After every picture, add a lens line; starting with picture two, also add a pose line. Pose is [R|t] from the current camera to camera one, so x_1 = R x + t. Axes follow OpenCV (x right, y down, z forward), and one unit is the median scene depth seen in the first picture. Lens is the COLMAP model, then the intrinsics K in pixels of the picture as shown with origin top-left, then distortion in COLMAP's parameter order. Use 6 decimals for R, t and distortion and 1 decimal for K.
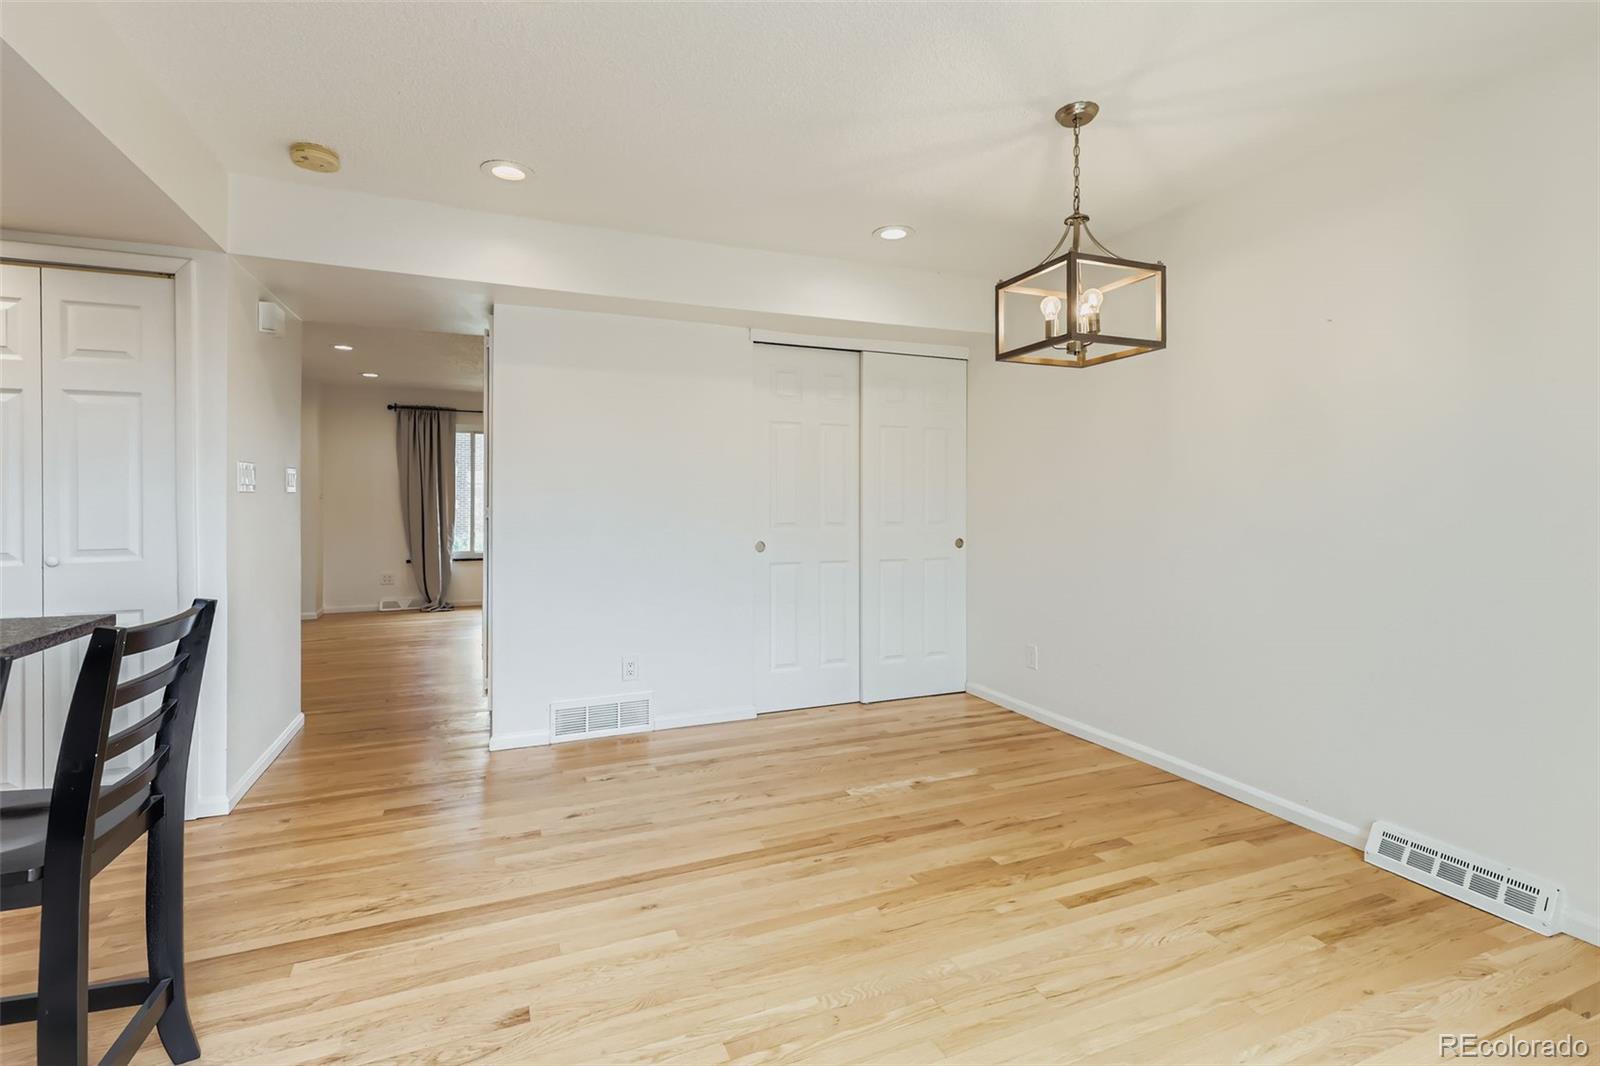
lens RADIAL K [[734.3, 0, 804.4], [0, 734.3, 517.8], [0, 0, 1]] dist [0.004923, -0.000044]
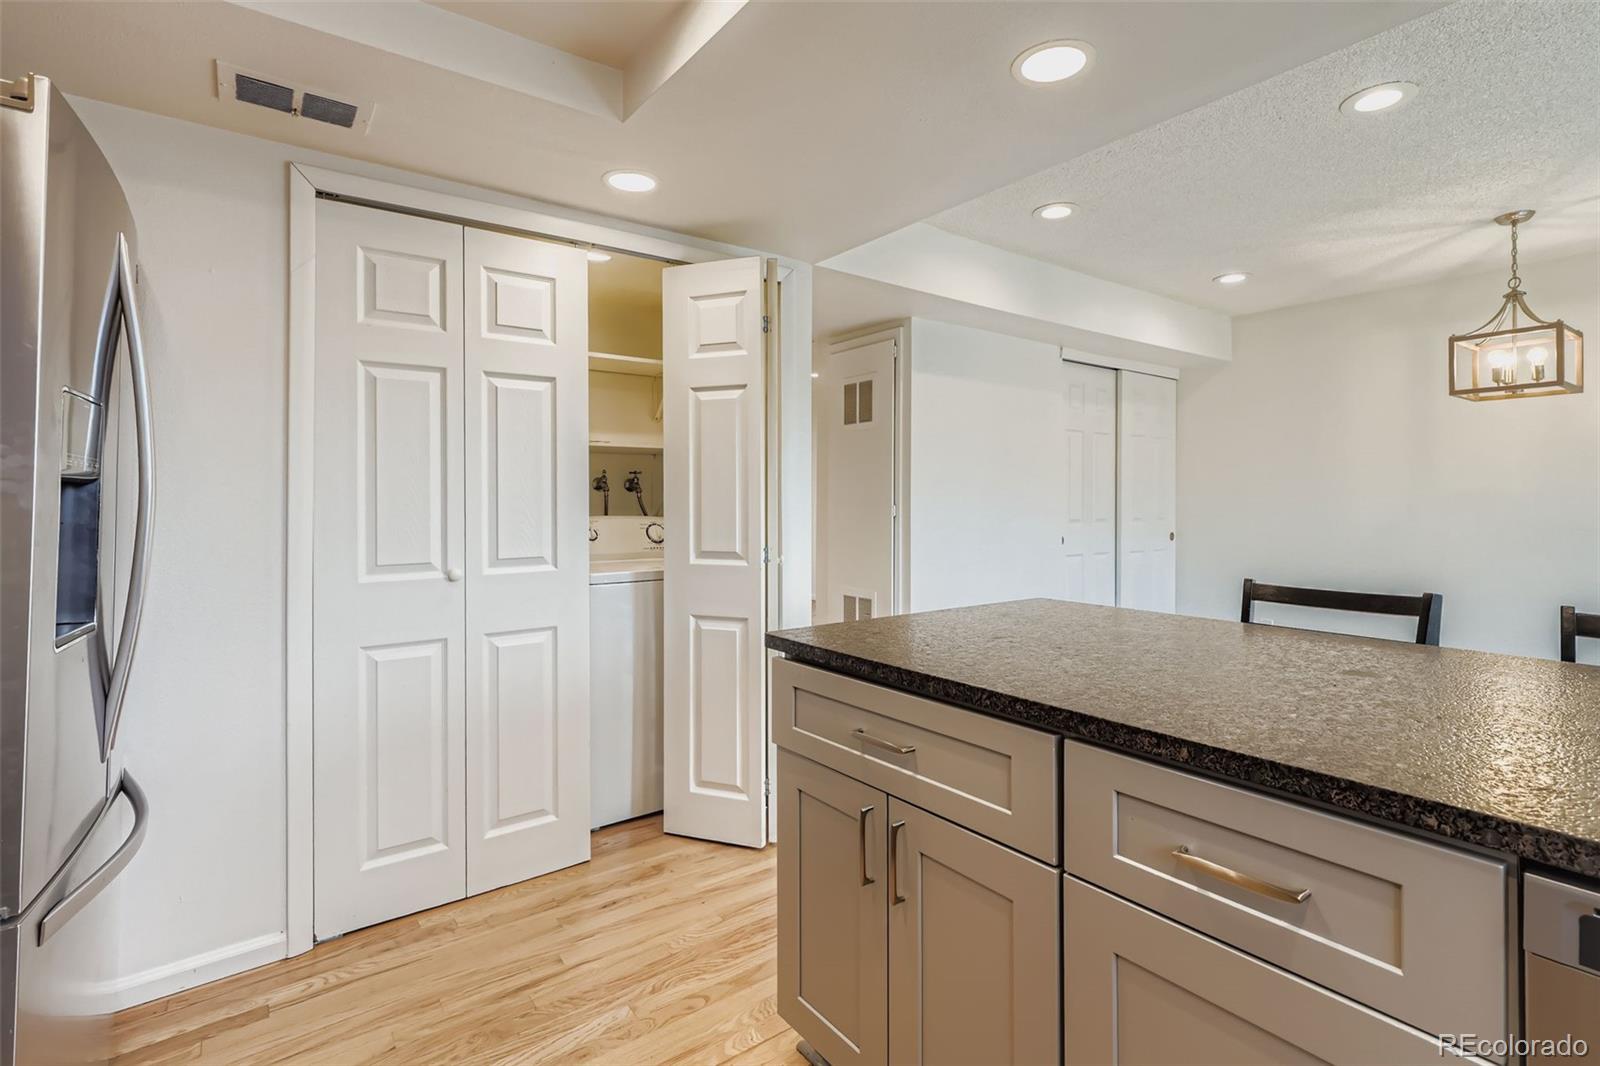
lens RADIAL K [[757.2, 0, 797.6], [0, 757.2, 504.6], [0, 0, 1]] dist [0.012642, -0.000073]
pose [[0.973290, -0.000313, 0.229578, -1.150947], [0.003442, 0.999907, -0.013230, -0.003015], [-0.229552, 0.013666, 0.973200, -0.061941]]
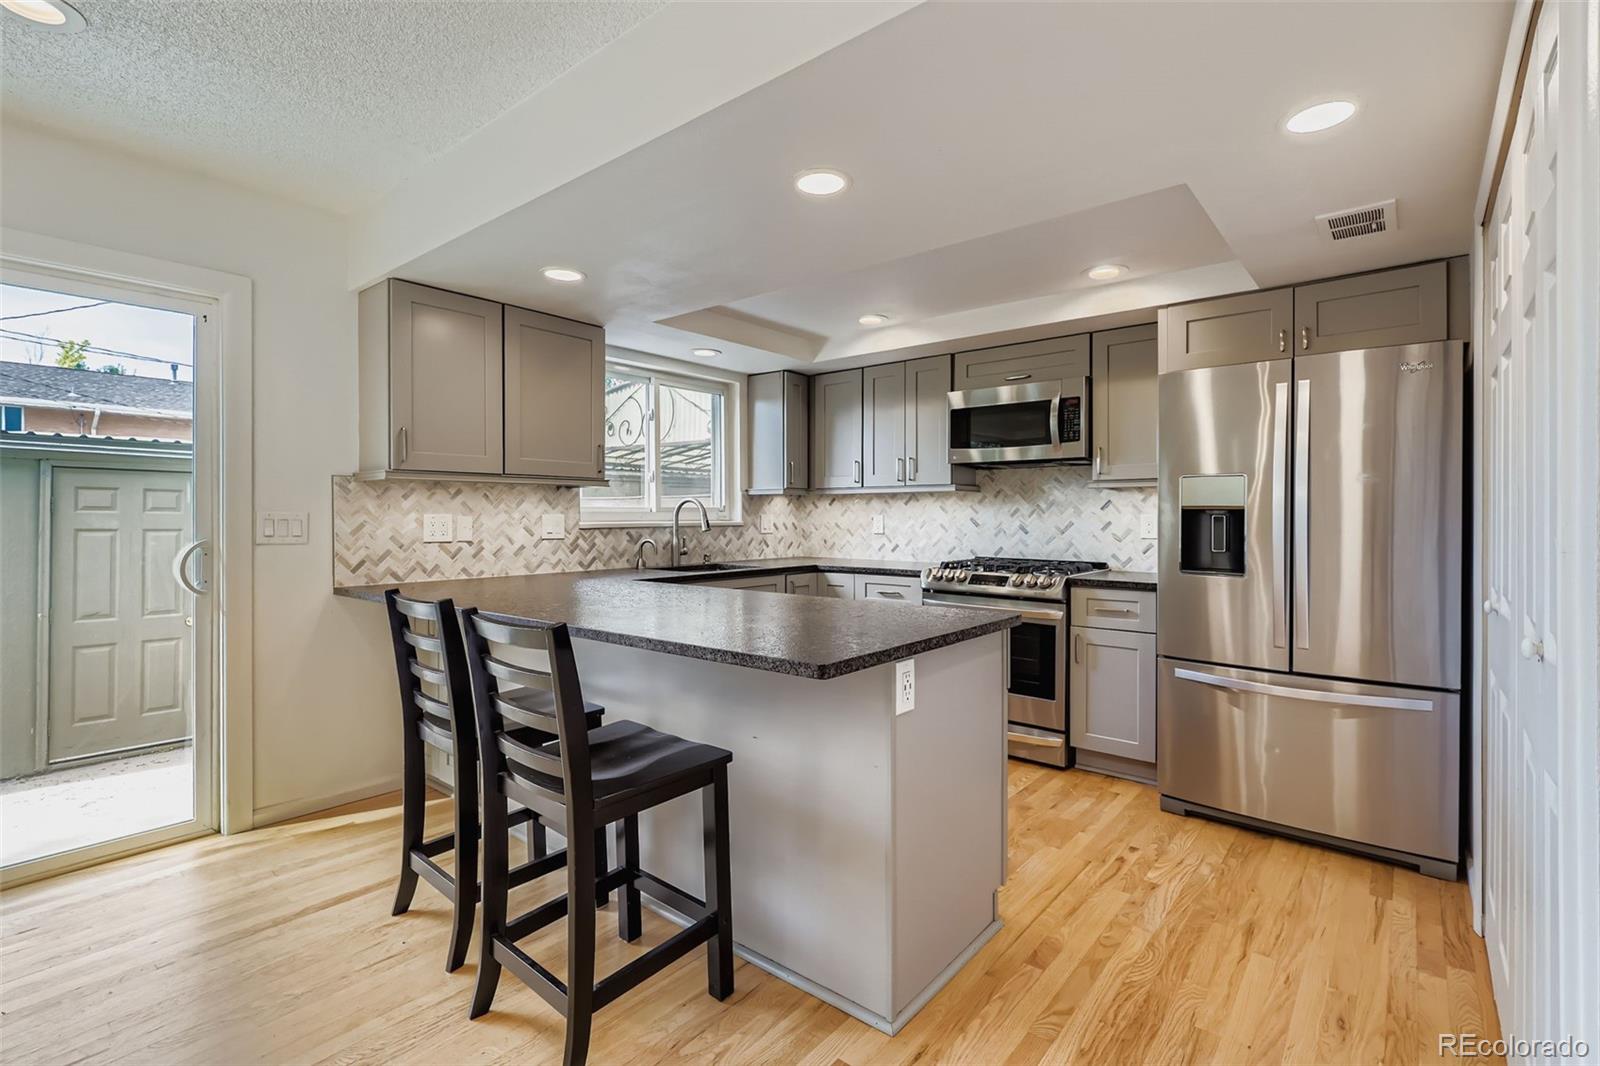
lens RADIAL K [[734.3, 0, 804.4], [0, 734.3, 517.8], [0, 0, 1]] dist [0.004923, -0.000044]
pose [[-0.885514, 0.002633, -0.464605, -0.404734], [-0.004660, 0.999883, 0.014549, -0.029988], [0.464589, 0.015048, -0.885399, 1.212656]]
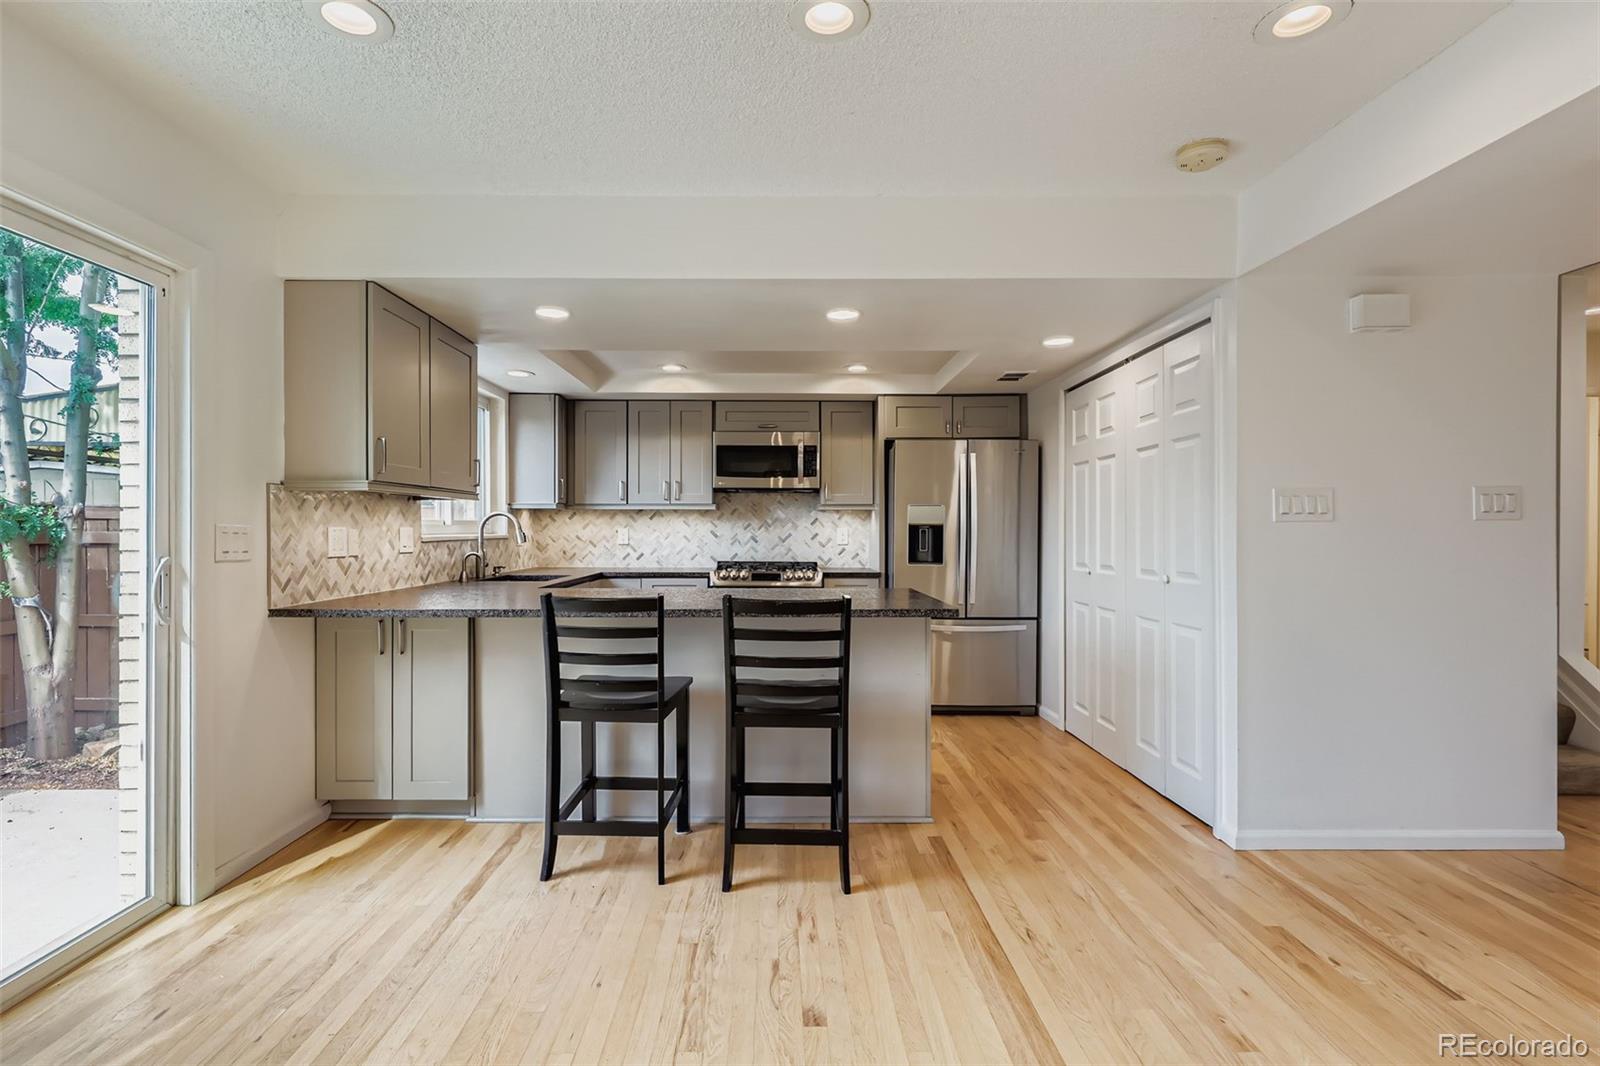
lens RADIAL K [[745.9, 0, 775.0], [0, 745.9, 530.0], [0, 0, 1]] dist [0.009990, -0.000178]
pose [[-0.392411, 0.002188, -0.919787, 0.416453], [-0.012016, 0.999900, 0.007505, -0.027340], [0.919712, 0.013997, -0.392345, 0.897043]]
